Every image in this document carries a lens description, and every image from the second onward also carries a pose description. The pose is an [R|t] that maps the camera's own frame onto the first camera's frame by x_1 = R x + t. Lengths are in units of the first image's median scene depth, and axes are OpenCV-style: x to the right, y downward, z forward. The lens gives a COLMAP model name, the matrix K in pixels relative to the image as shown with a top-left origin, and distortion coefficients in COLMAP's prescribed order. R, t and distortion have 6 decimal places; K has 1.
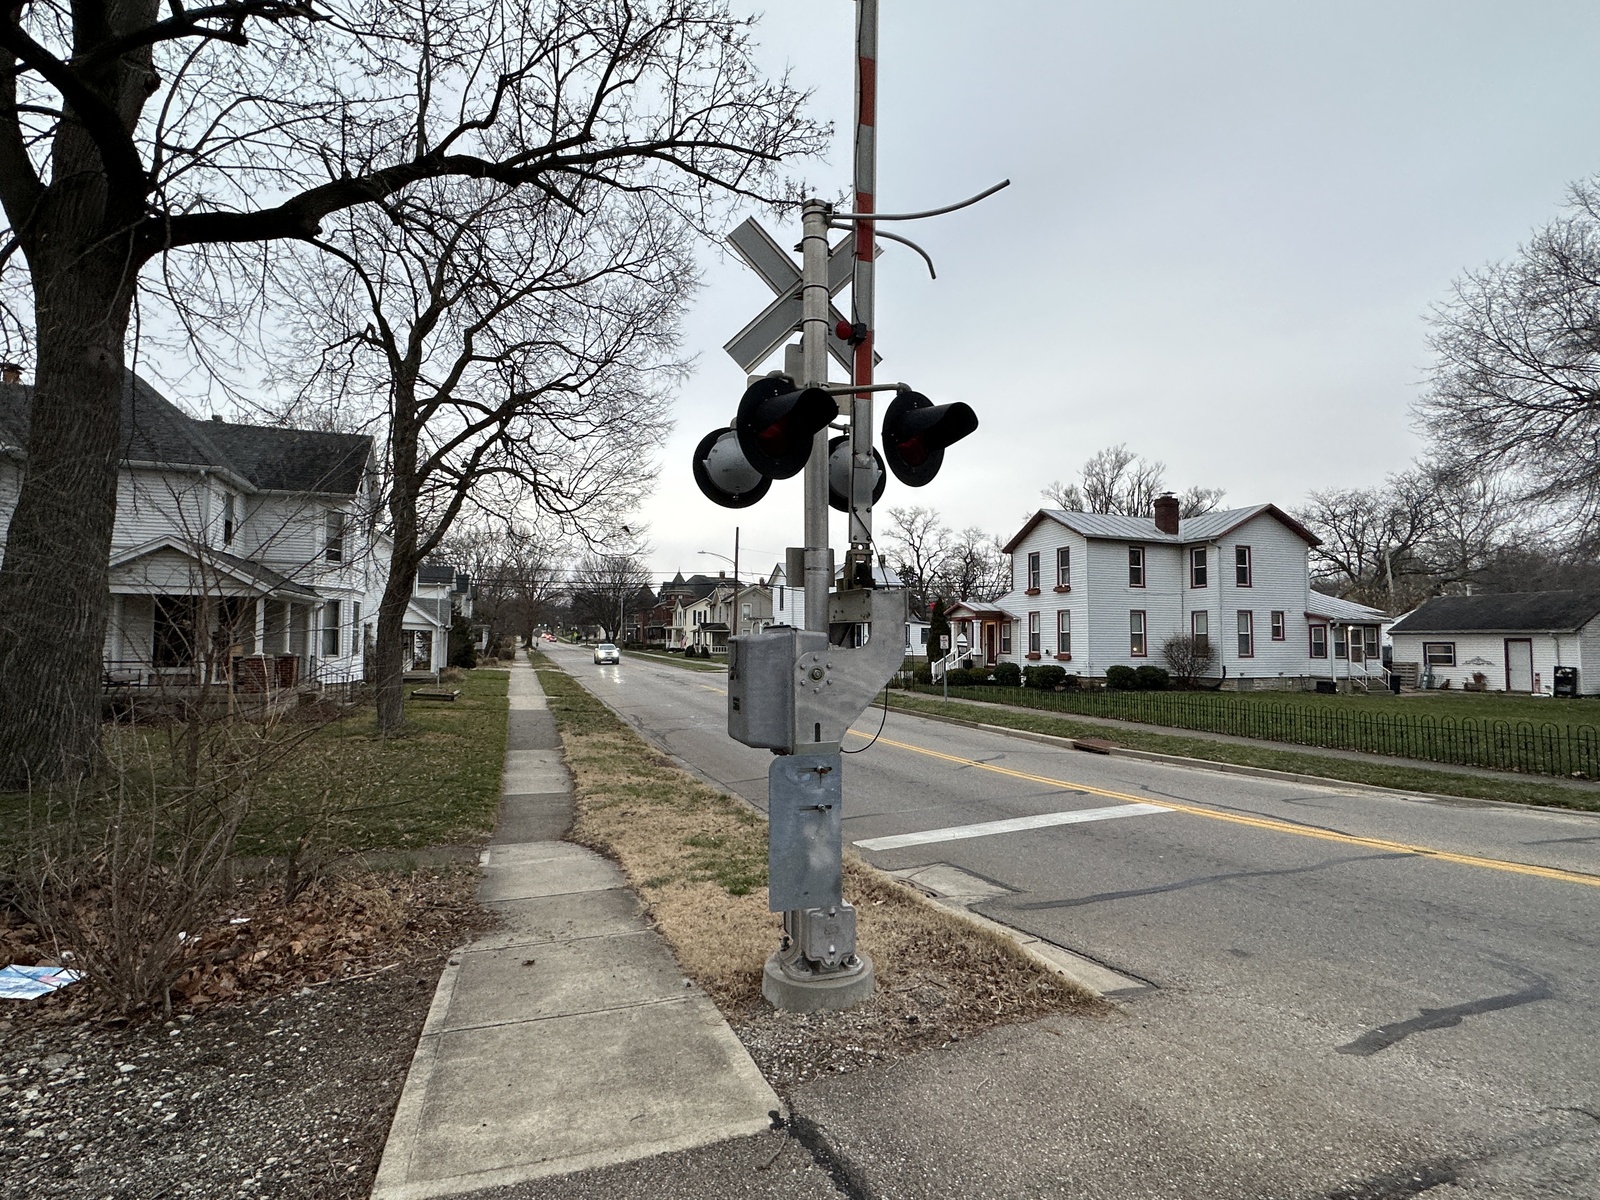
lens RADIAL K [[776.5, 0, 804.4], [0, 776.5, 597.7], [0, 0, 1]] dist [-0.023881, -0.000982]
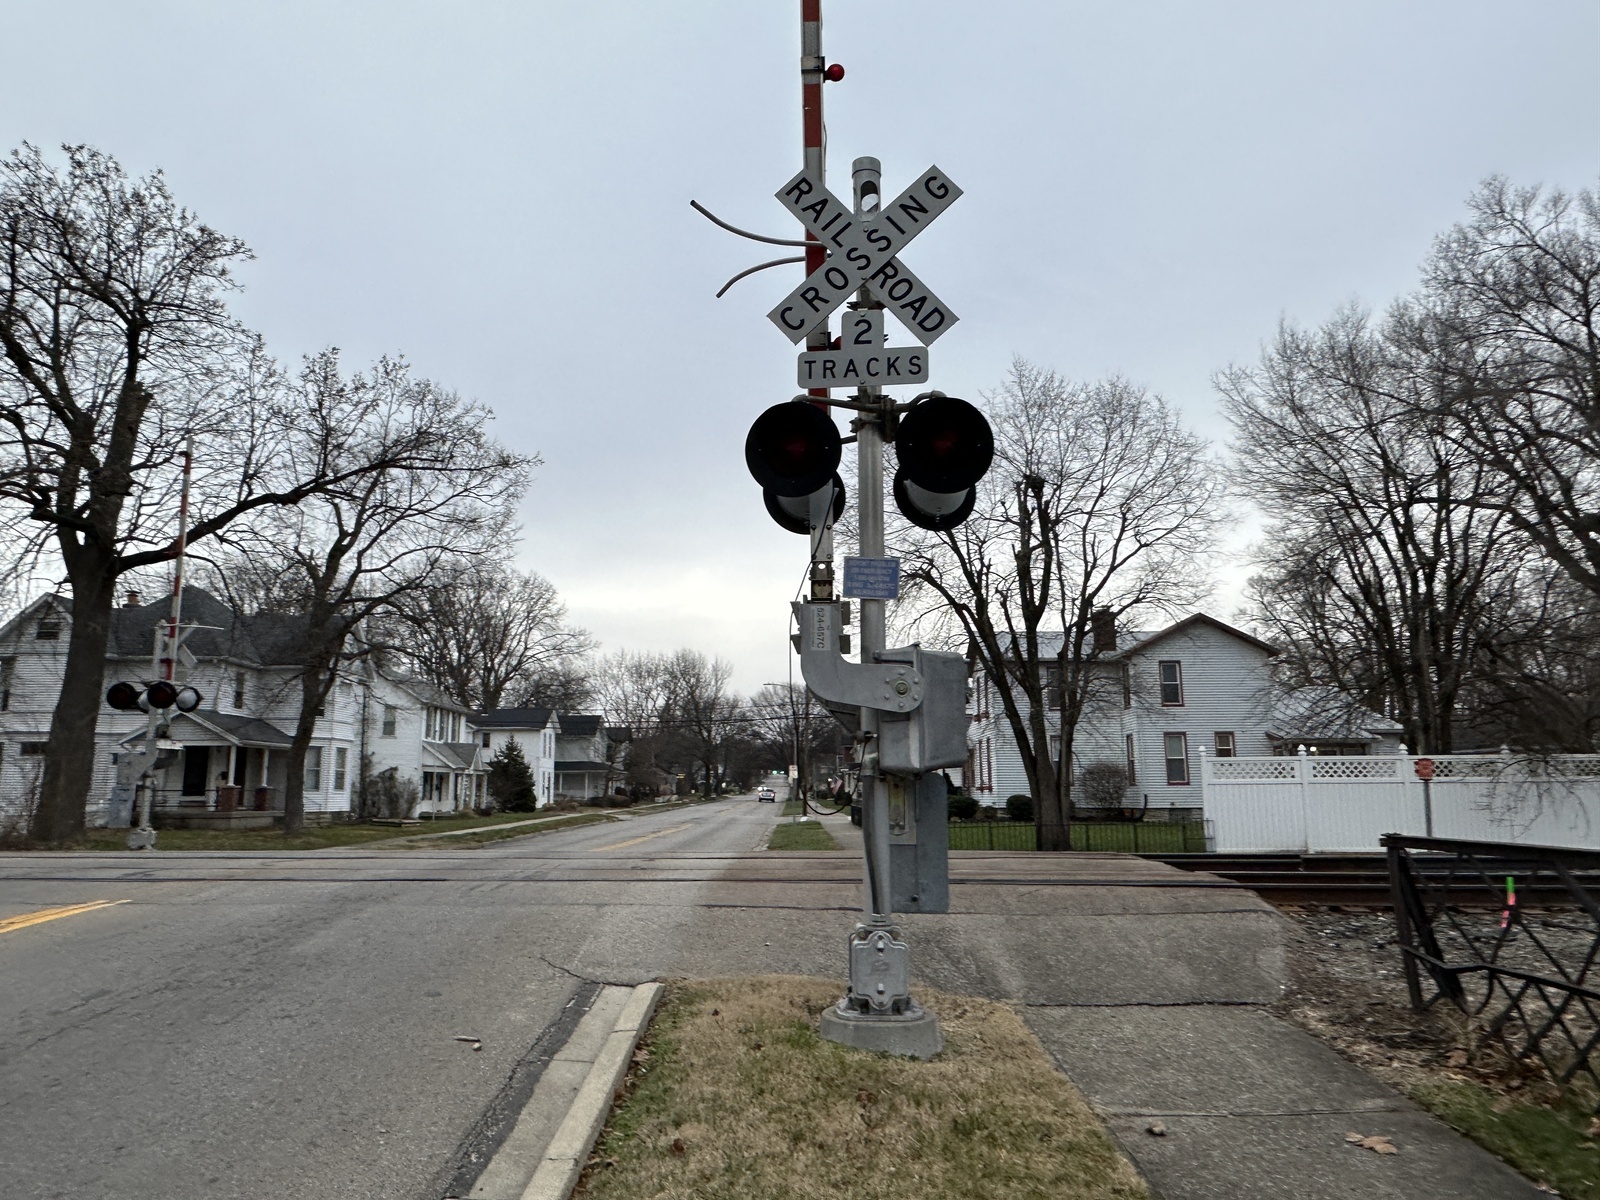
lens RADIAL K [[1083.1, 0, 794.1], [0, 1083.1, 604.9], [0, 0, 1]] dist [-0.003619, -0.004784]
pose [[0.940142, -0.069818, -0.333553, 0.677646], [0.030541, 0.992111, -0.121583, 0.010738], [0.339411, 0.104118, 0.934858, -0.403450]]
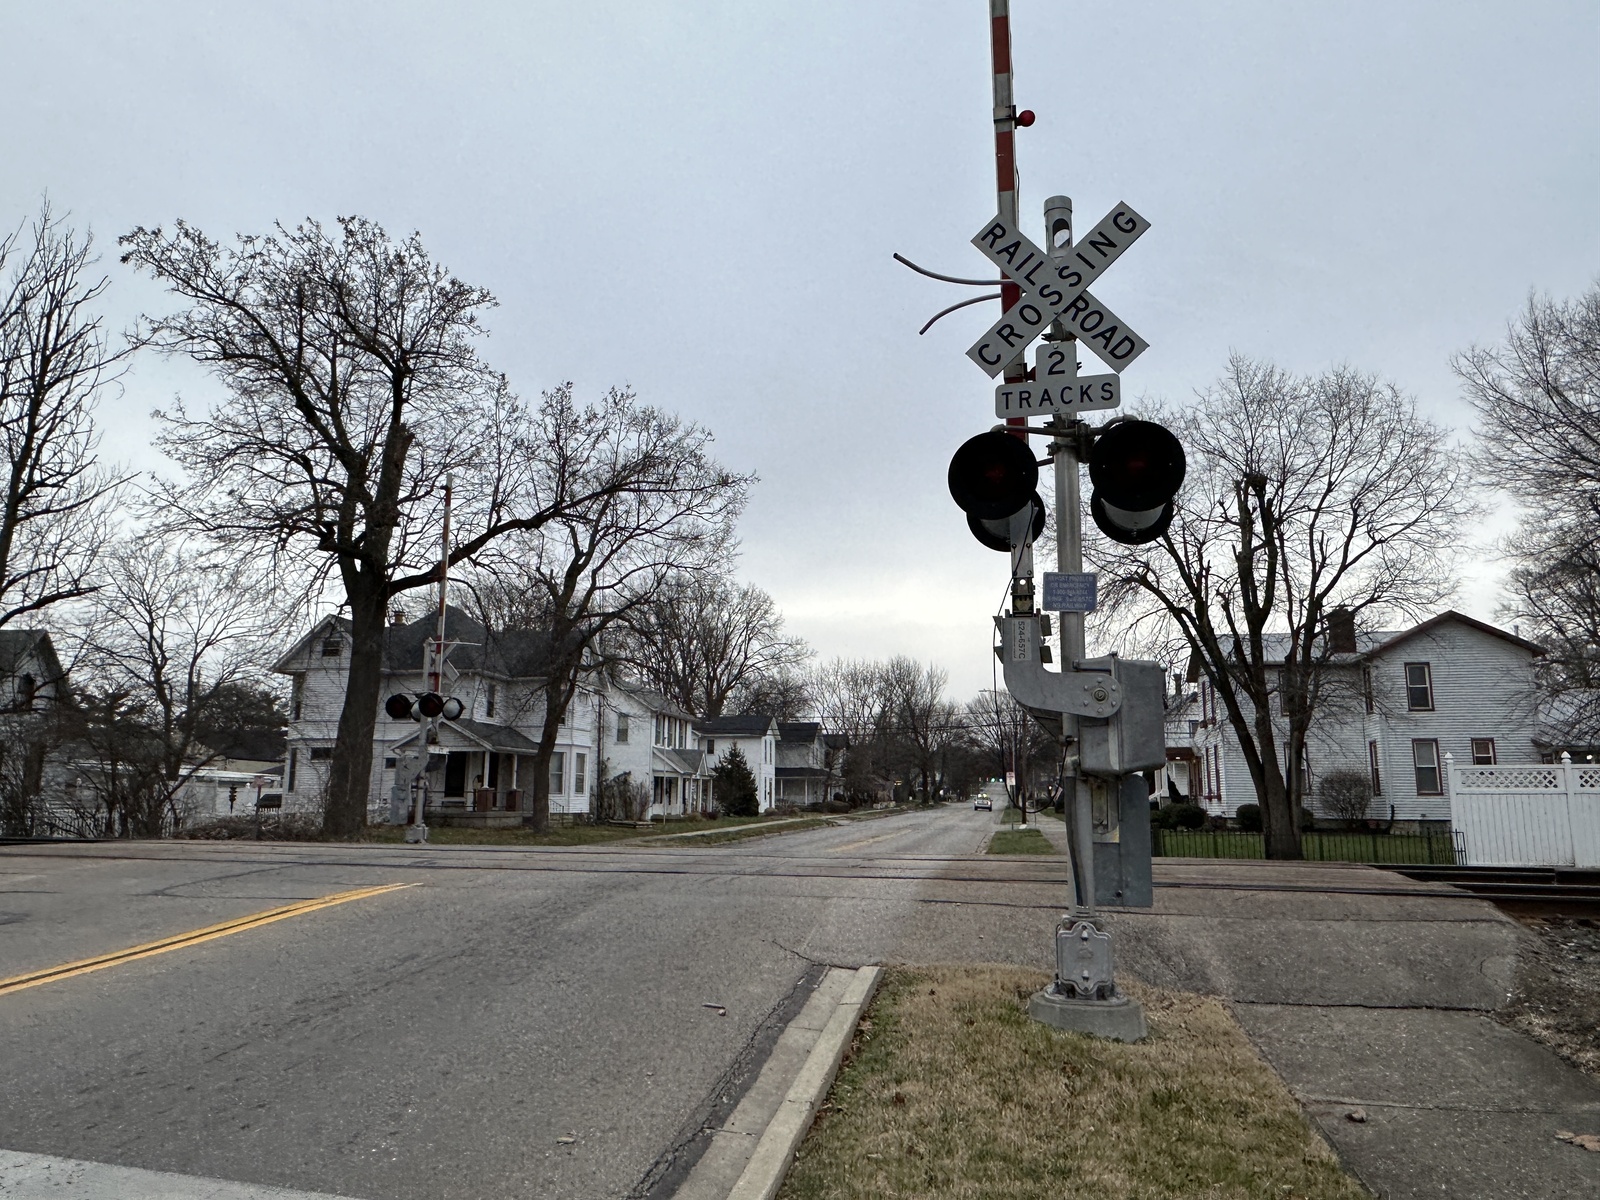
lens RADIAL K [[1083.1, 0, 809.3], [0, 1083.1, 614.0], [0, 0, 1]] dist [-0.003619, -0.004784]
pose [[0.862171, -0.087956, -0.498924, 0.686498], [0.028709, 0.991714, -0.125220, 0.011526], [0.505803, 0.093638, 0.857552, -0.420765]]
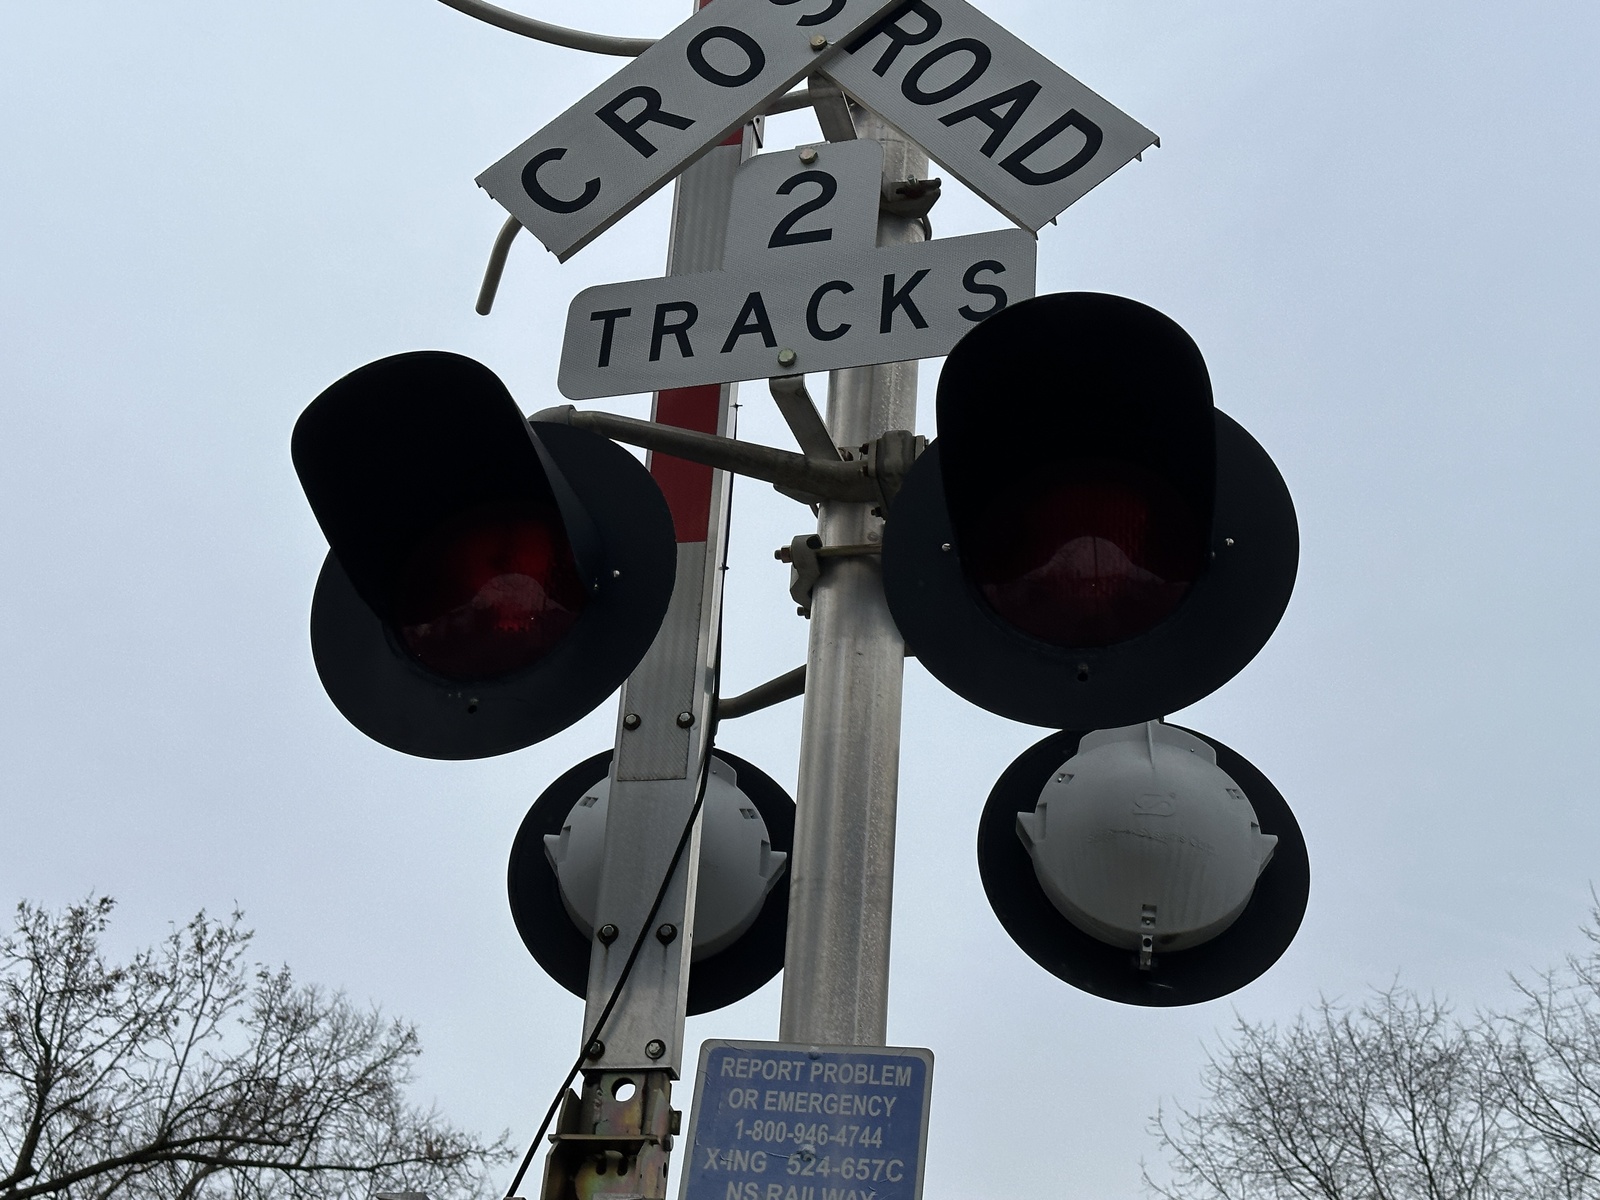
lens RADIAL K [[2251.5, 0, 804.2], [0, 2251.5, 591.3], [0, 0, 1]] dist [0.060883, 0.000000]
pose [[0.885685, -0.205472, -0.416345, 0.670014], [-0.035483, 0.864163, -0.501960, 0.010460], [0.462928, 0.459352, 0.758085, -0.298901]]
